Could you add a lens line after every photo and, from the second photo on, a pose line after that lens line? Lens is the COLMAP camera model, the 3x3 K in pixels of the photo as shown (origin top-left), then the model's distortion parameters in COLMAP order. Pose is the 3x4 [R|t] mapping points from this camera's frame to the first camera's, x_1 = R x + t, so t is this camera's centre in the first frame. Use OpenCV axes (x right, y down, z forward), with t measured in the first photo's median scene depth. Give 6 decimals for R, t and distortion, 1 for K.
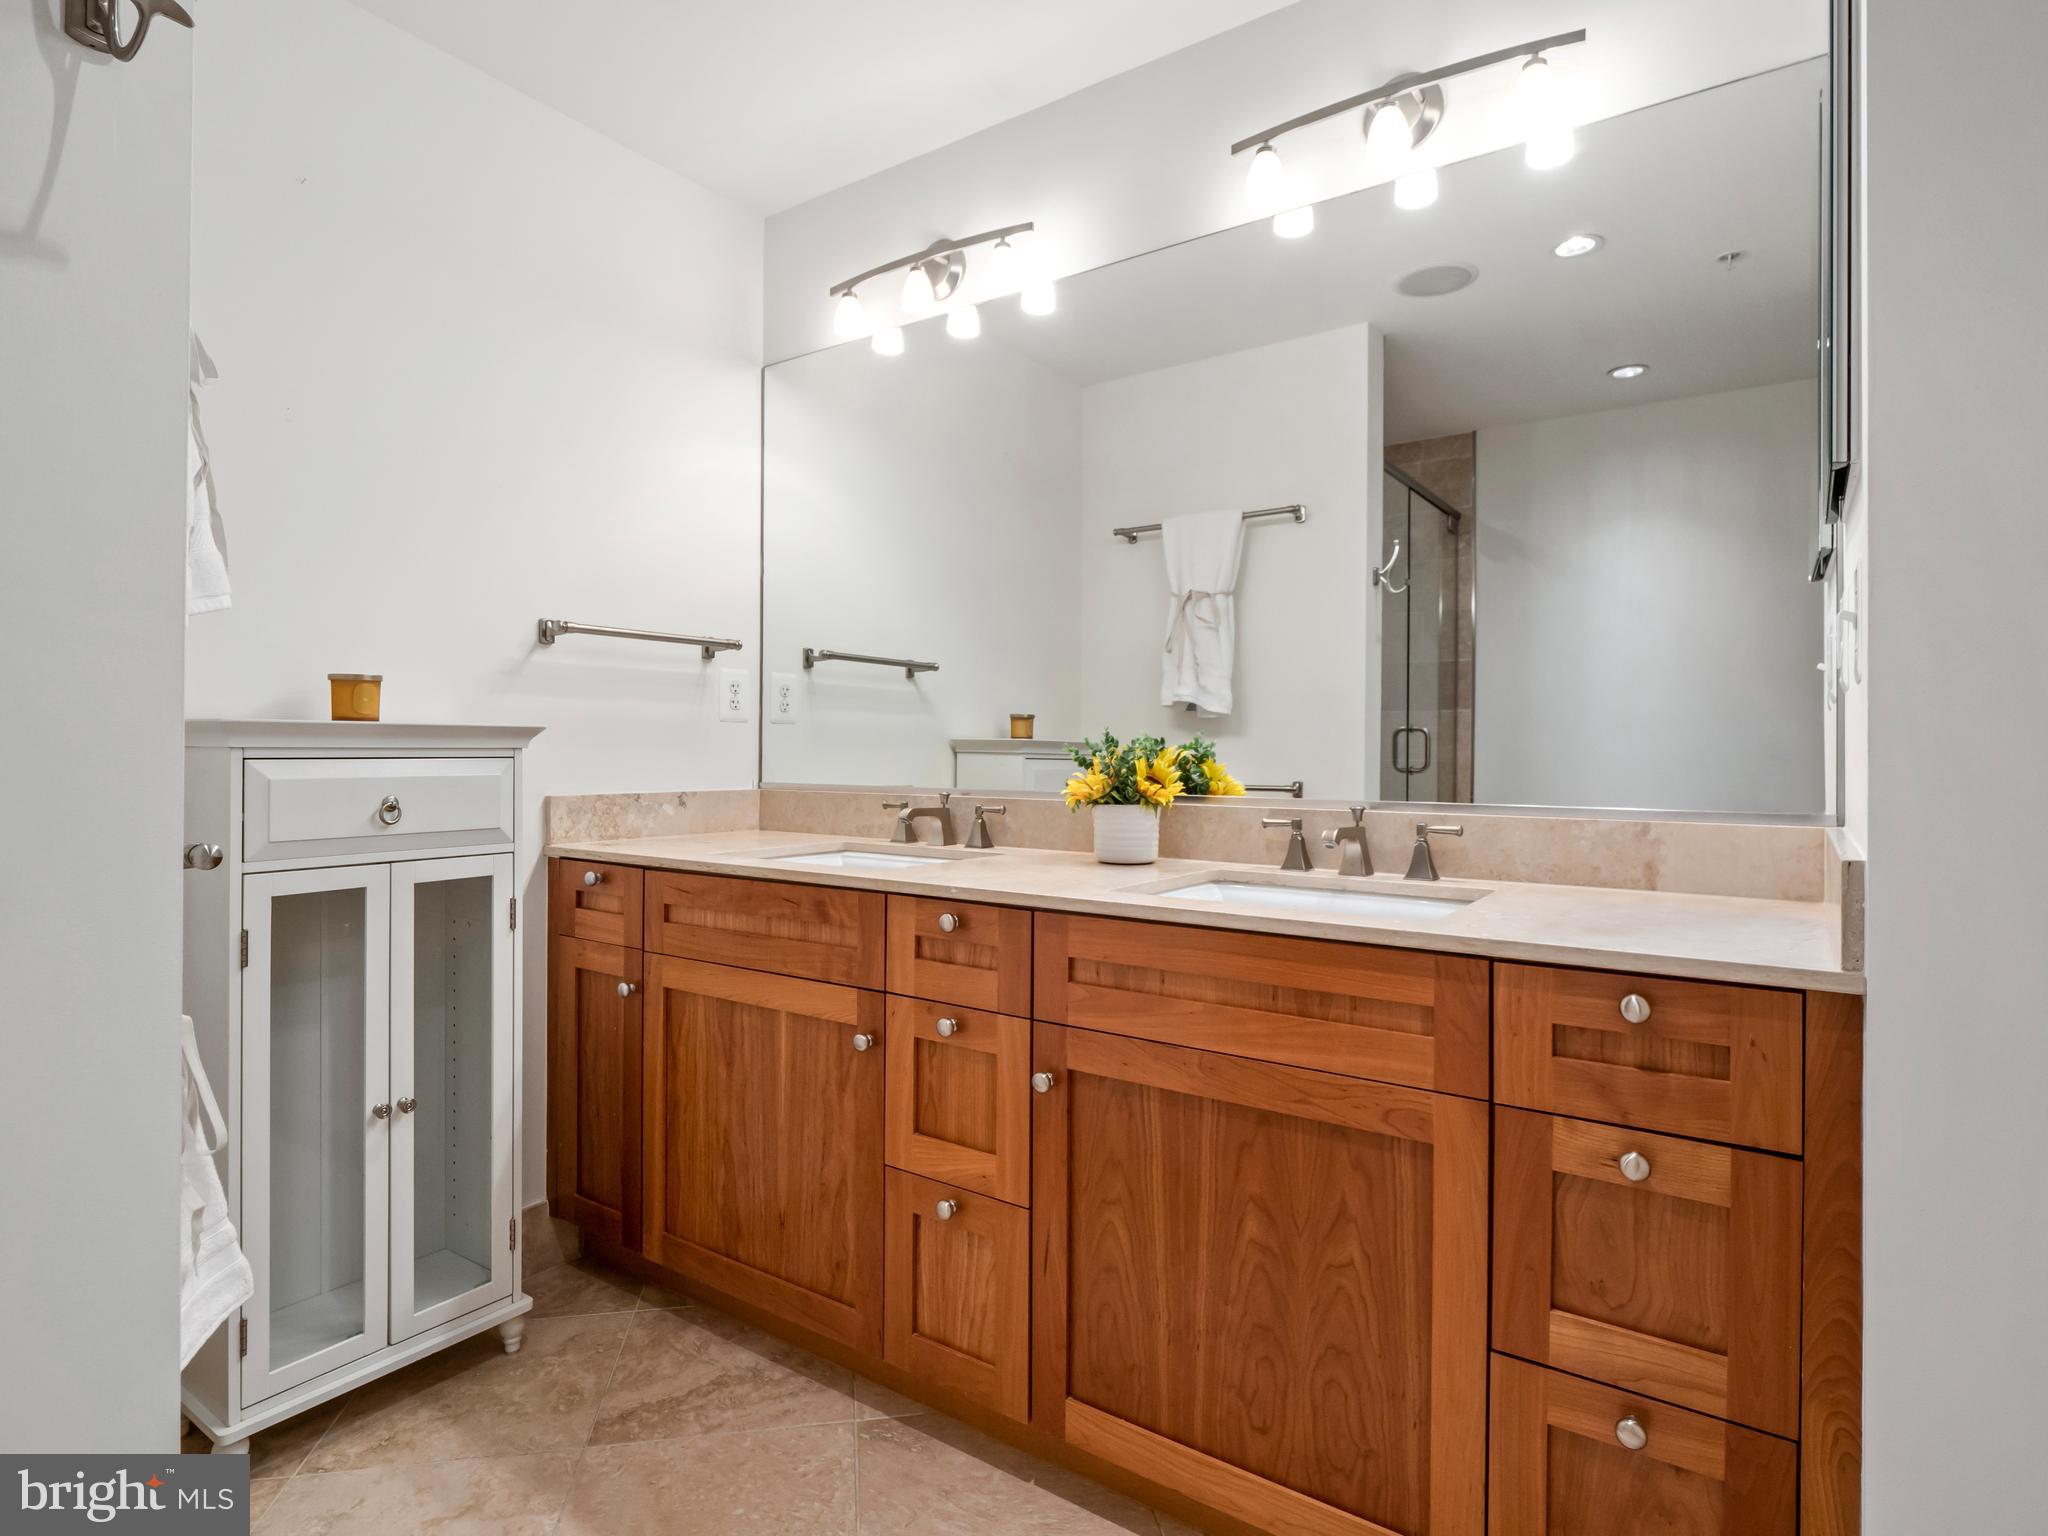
lens RADIAL K [[1085.3, 0, 1024.2], [0, 1085.3, 752.2], [0, 0, 1]] dist [0.002505, 0.000454]
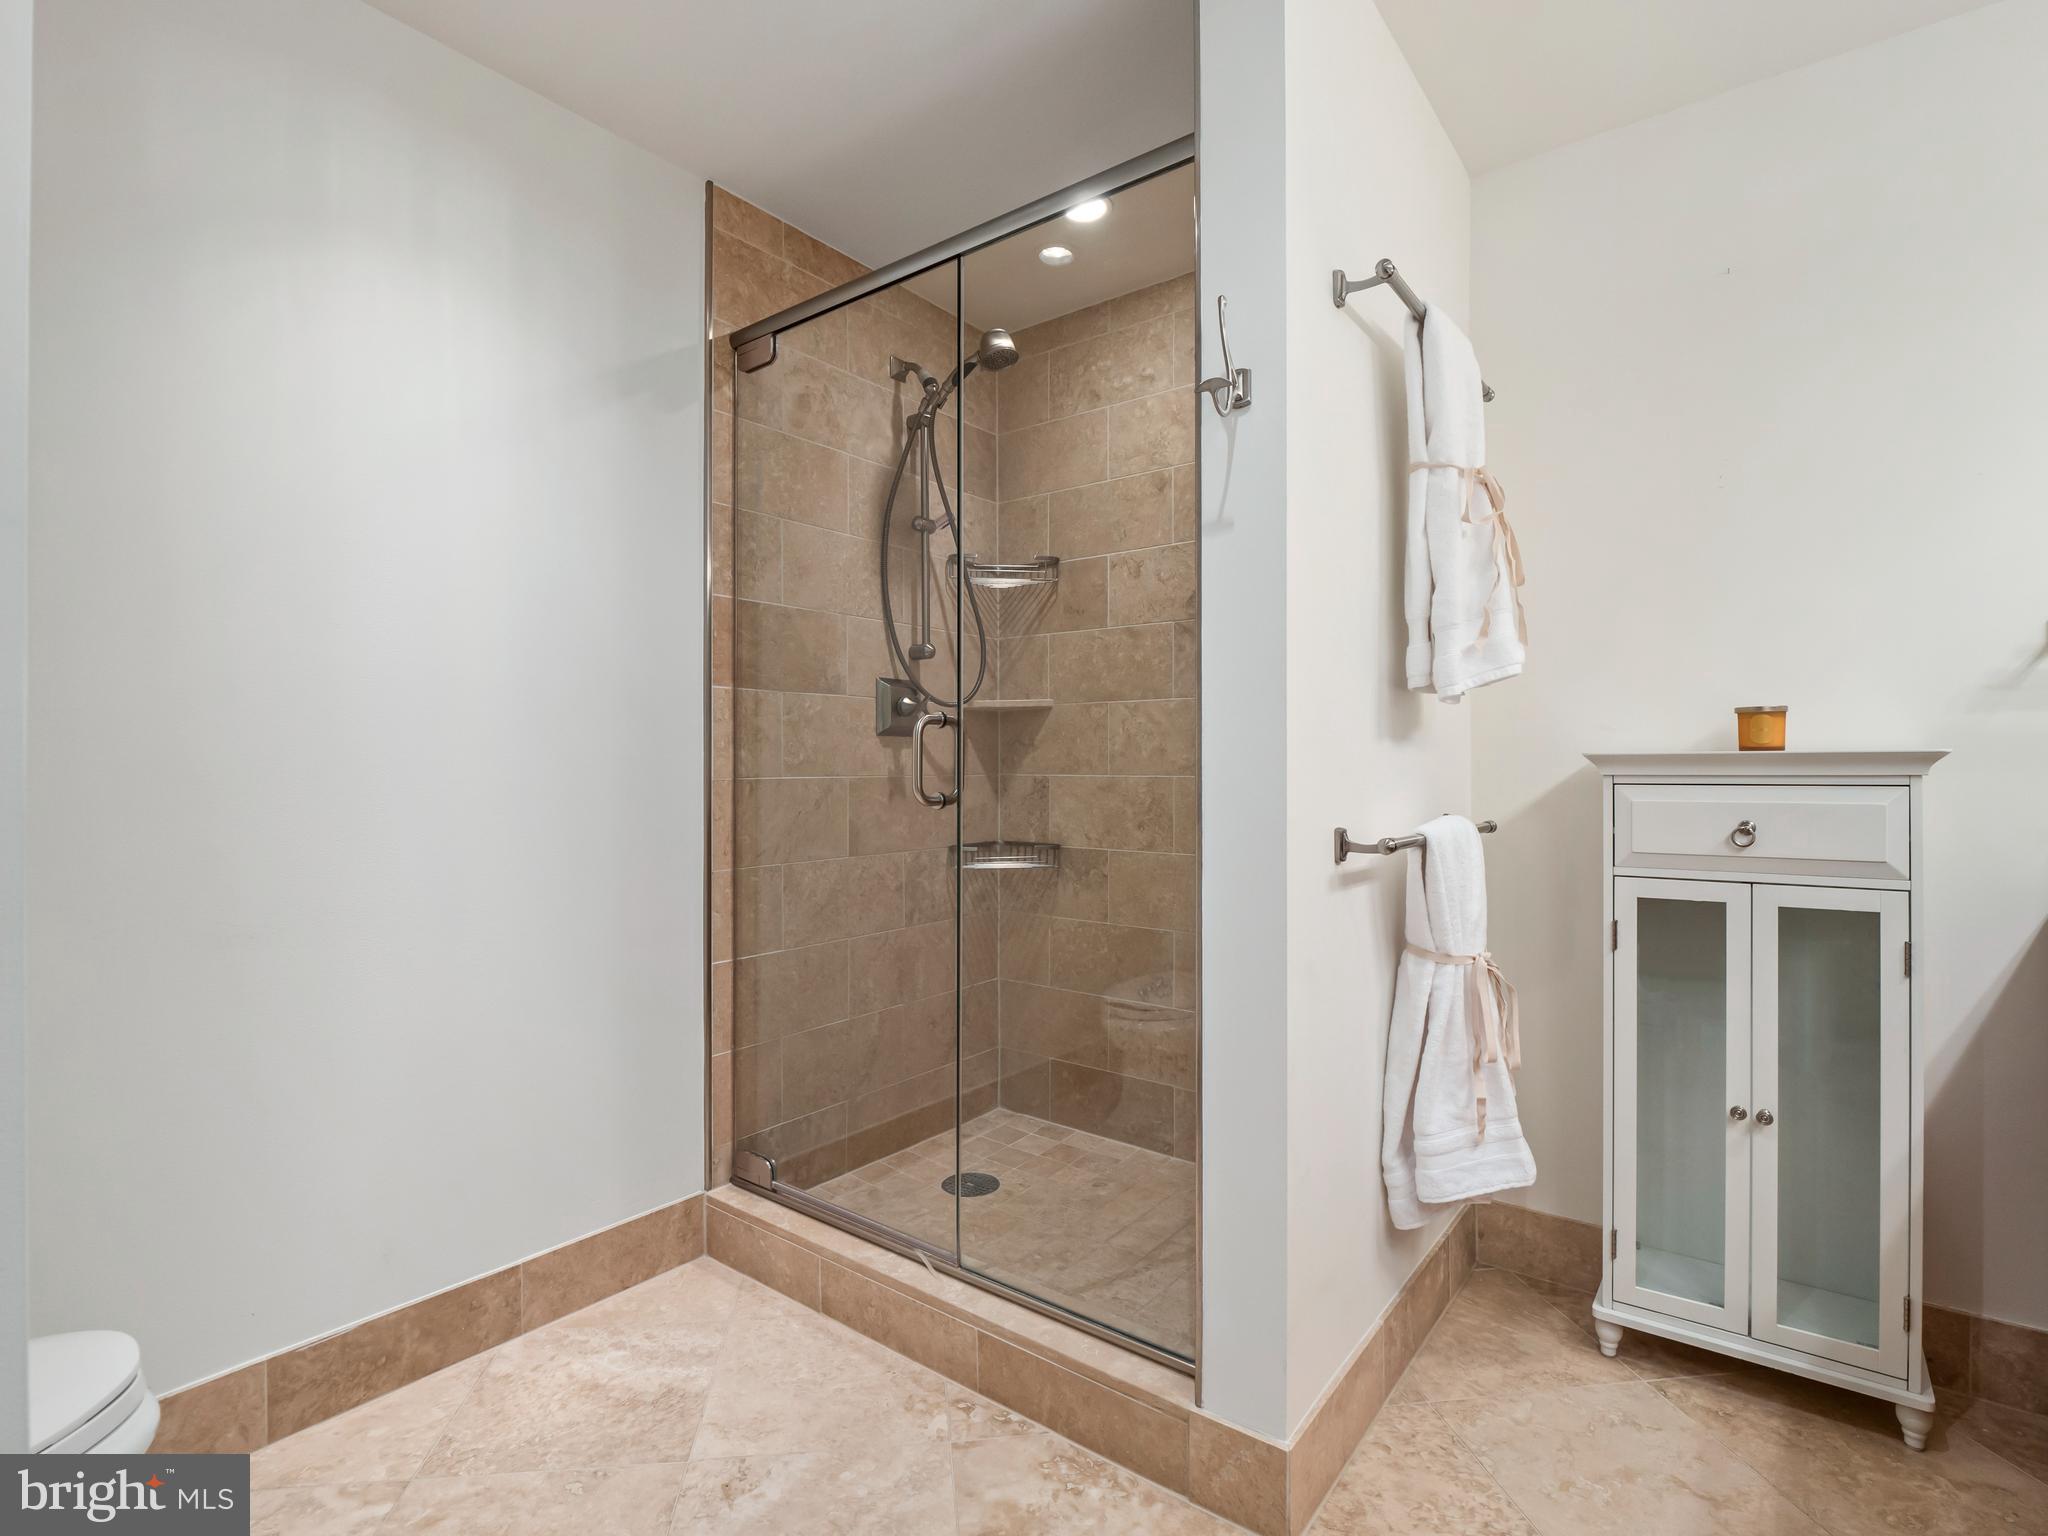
lens RADIAL K [[995.1, 0, 1023.5], [0, 995.1, 775.8], [0, 0, 1]] dist [-0.001653, 0.000876]
pose [[-0.026782, 0.001655, -0.999640, 0.407479], [-0.001158, 0.999998, 0.001687, -0.004489], [0.999641, 0.001203, -0.026780, 0.313641]]
